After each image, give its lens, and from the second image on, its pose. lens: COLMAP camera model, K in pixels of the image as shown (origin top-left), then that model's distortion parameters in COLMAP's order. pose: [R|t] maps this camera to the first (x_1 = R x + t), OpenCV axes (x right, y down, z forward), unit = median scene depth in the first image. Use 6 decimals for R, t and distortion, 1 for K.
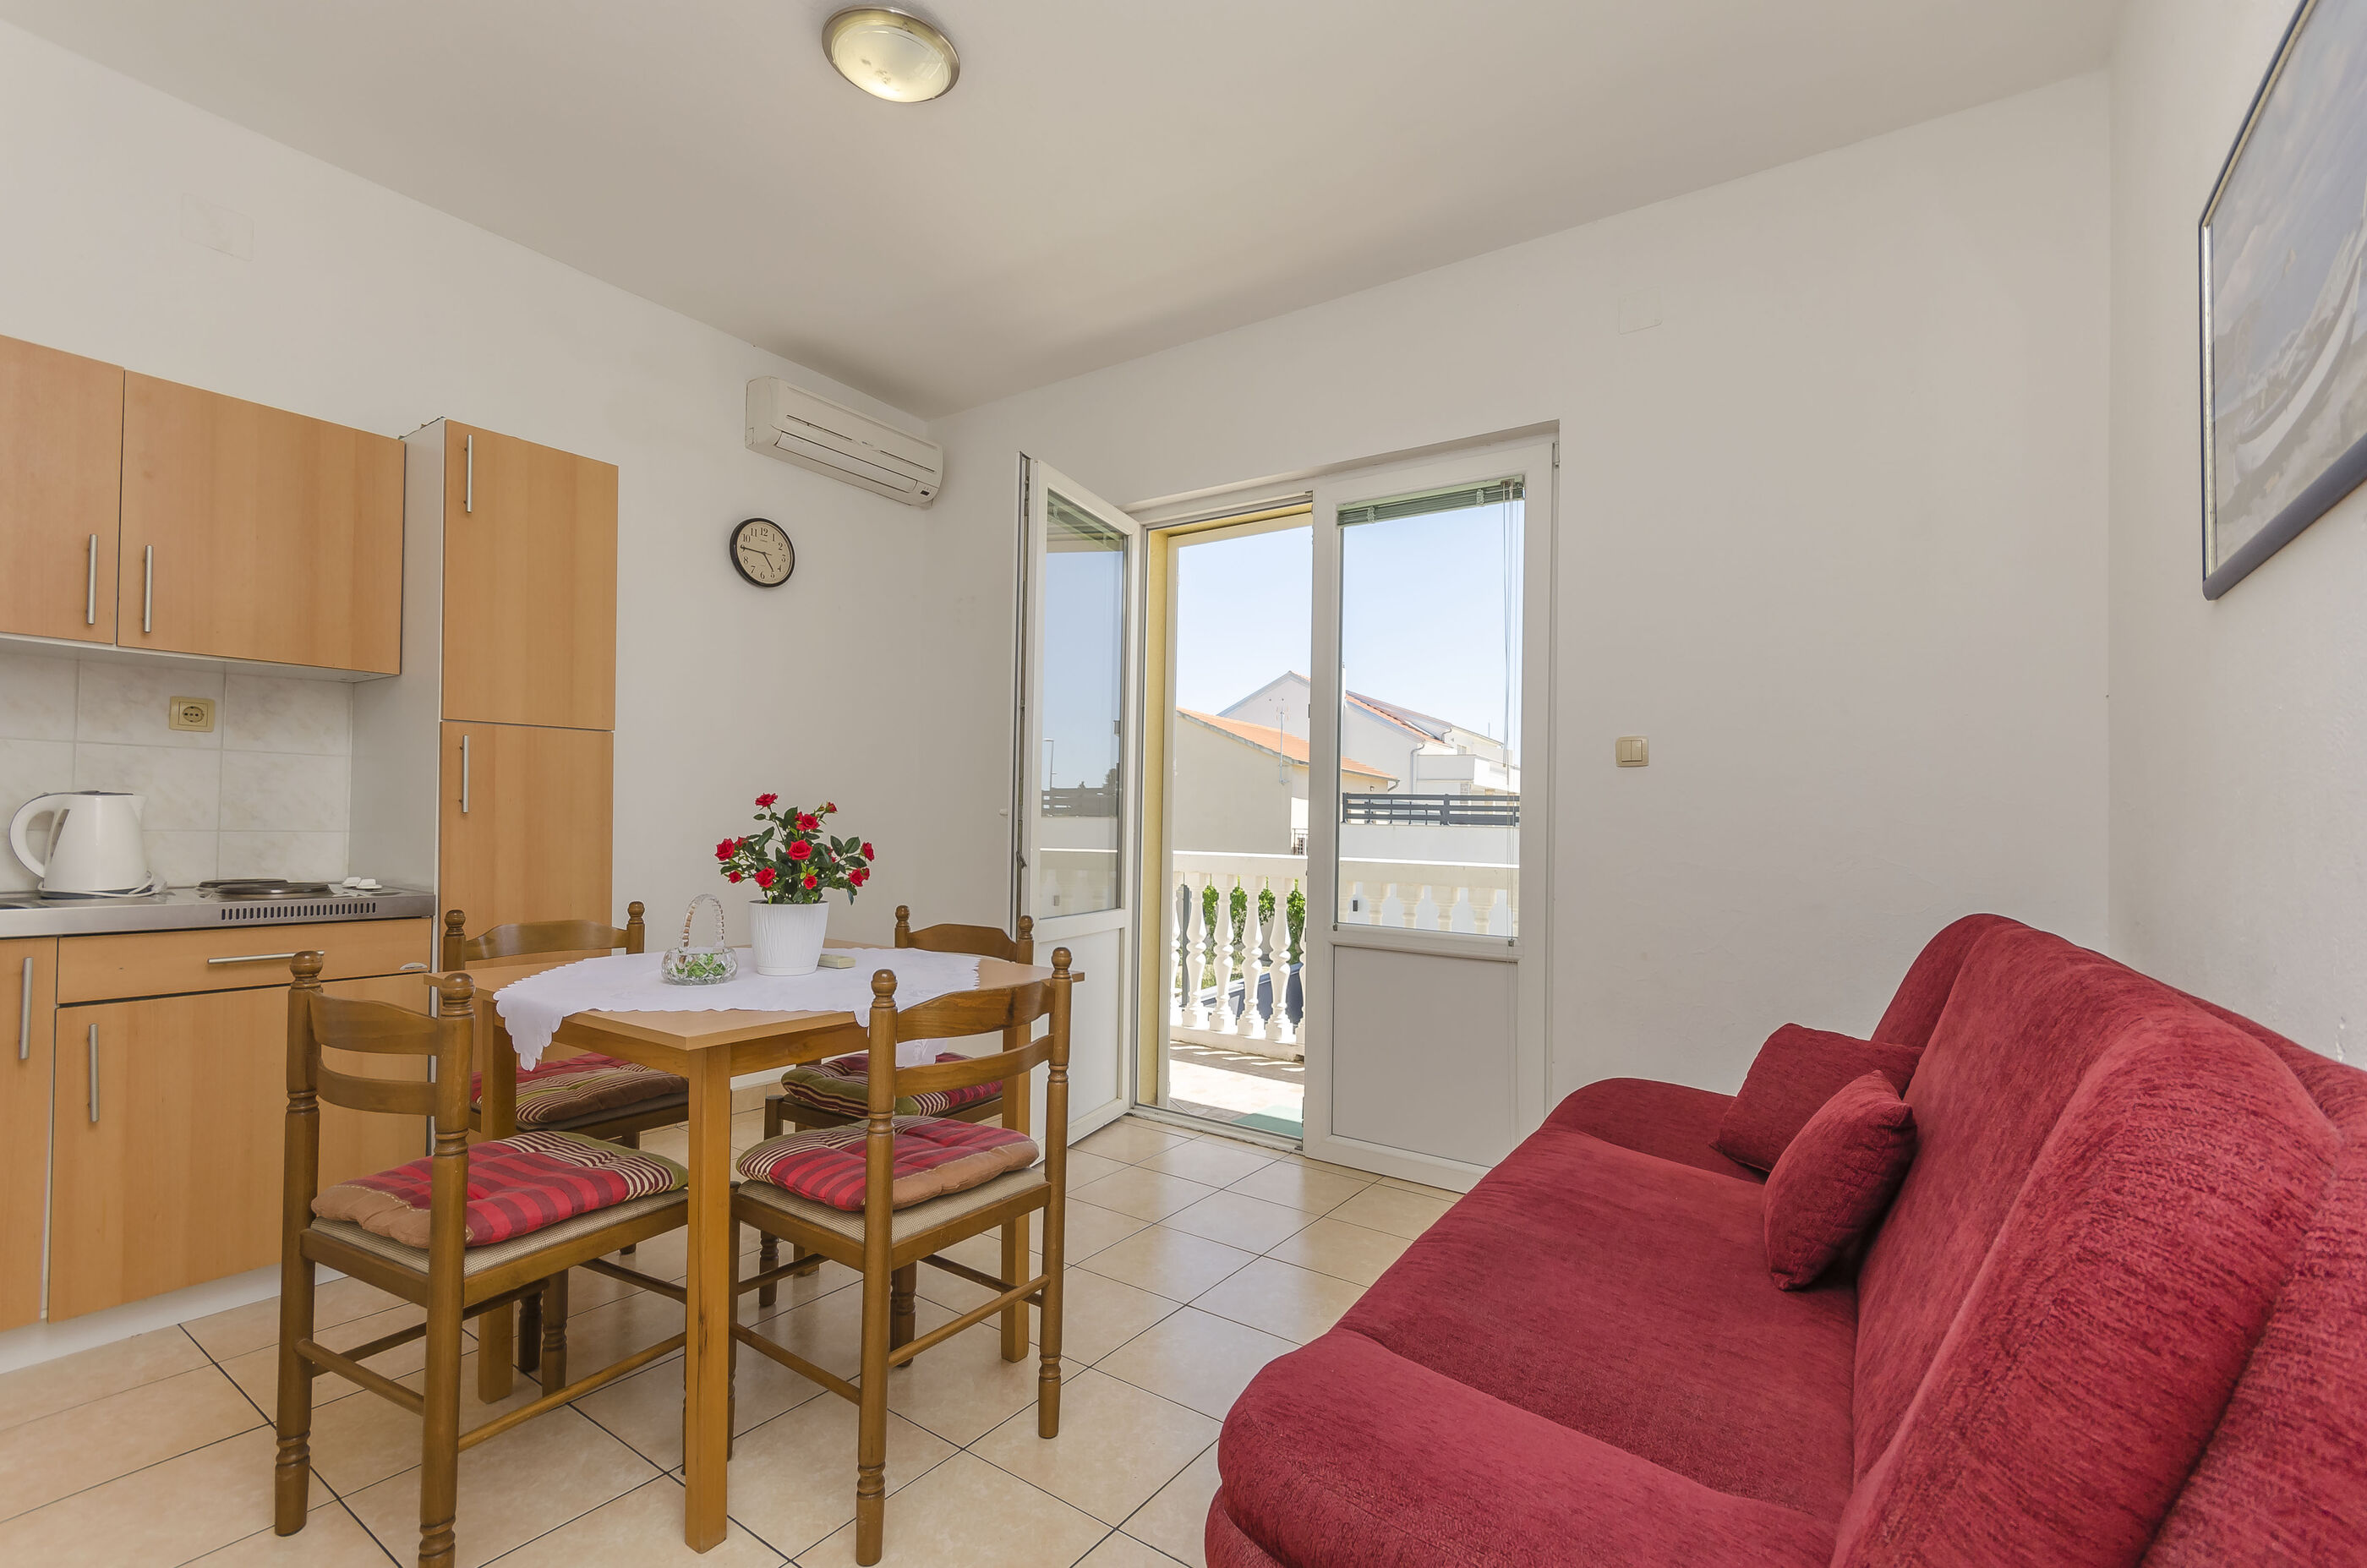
lens RADIAL K [[1029.4, 0, 1188.5], [0, 1029.4, 794.6], [0, 0, 1]] dist [0.009635, 0.000873]
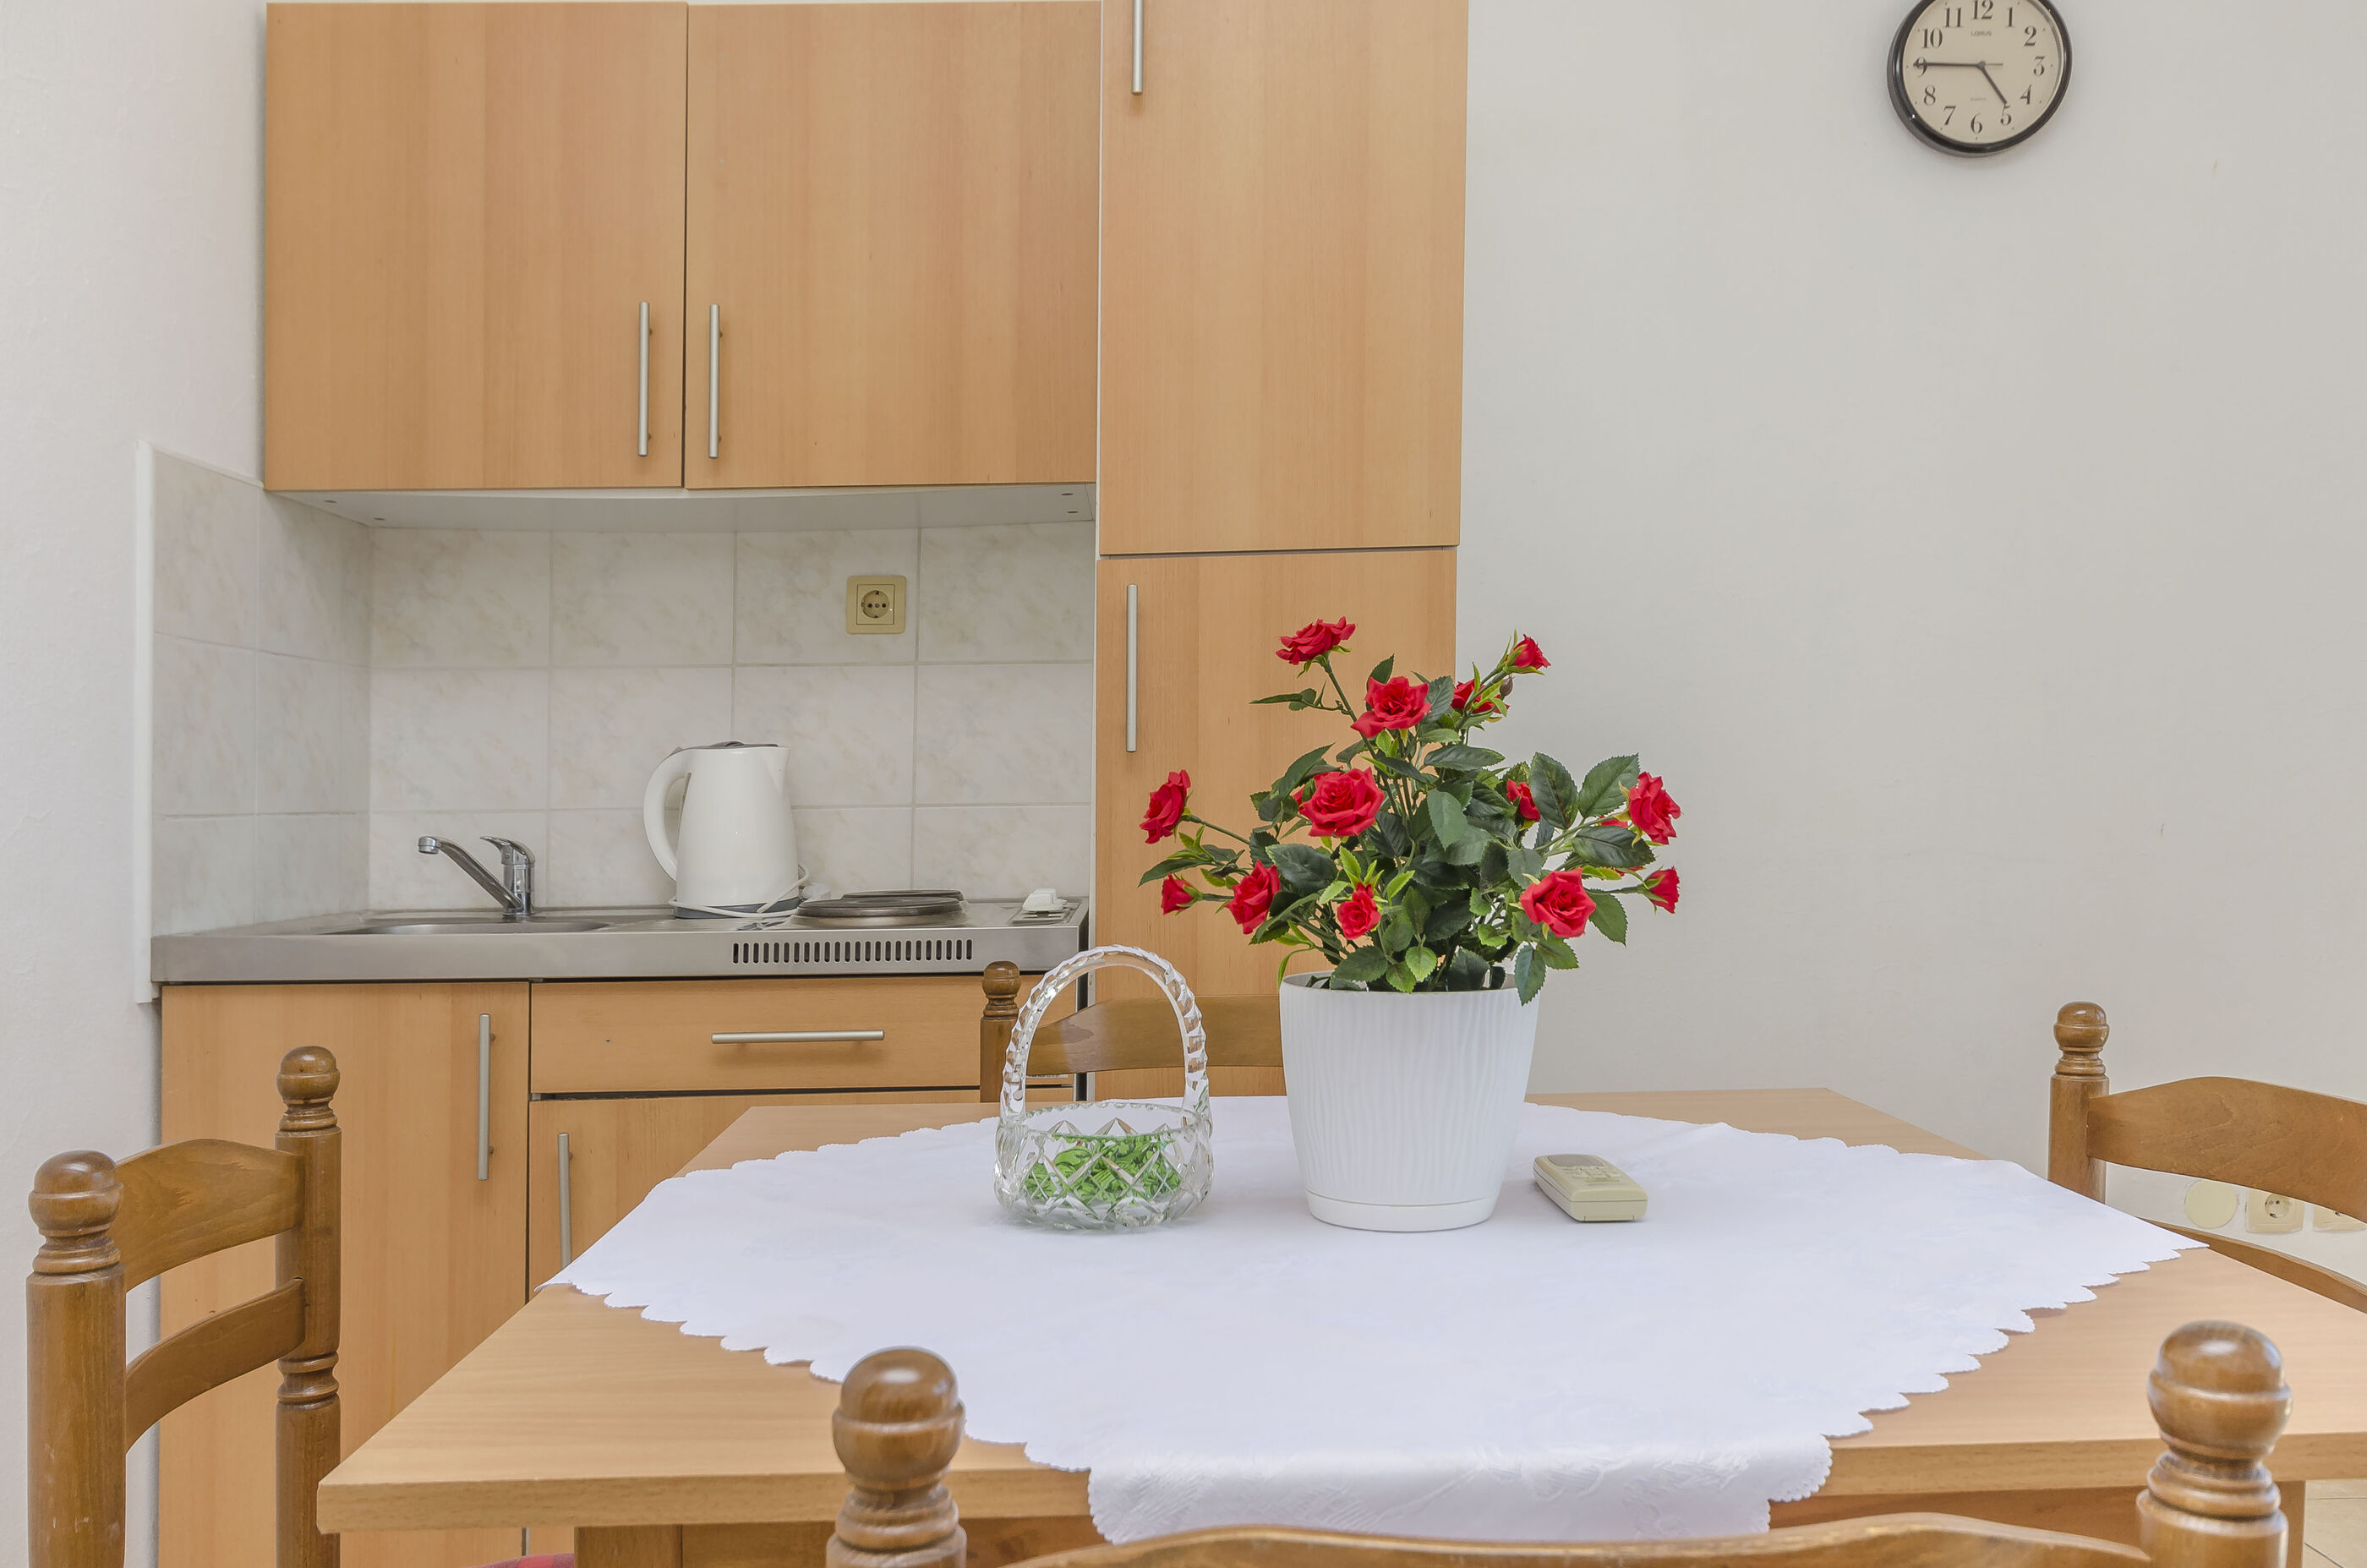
lens RADIAL K [[1951.3, 0, 1182.8], [0, 1951.3, 917.1], [0, 0, 1]] dist [0.008826, 0.002345]
pose [[0.581623, 0.020590, -0.813198, 0.027512], [0.050233, 0.996863, 0.061168, 0.038519], [0.811906, -0.076426, 0.578764, 0.501320]]
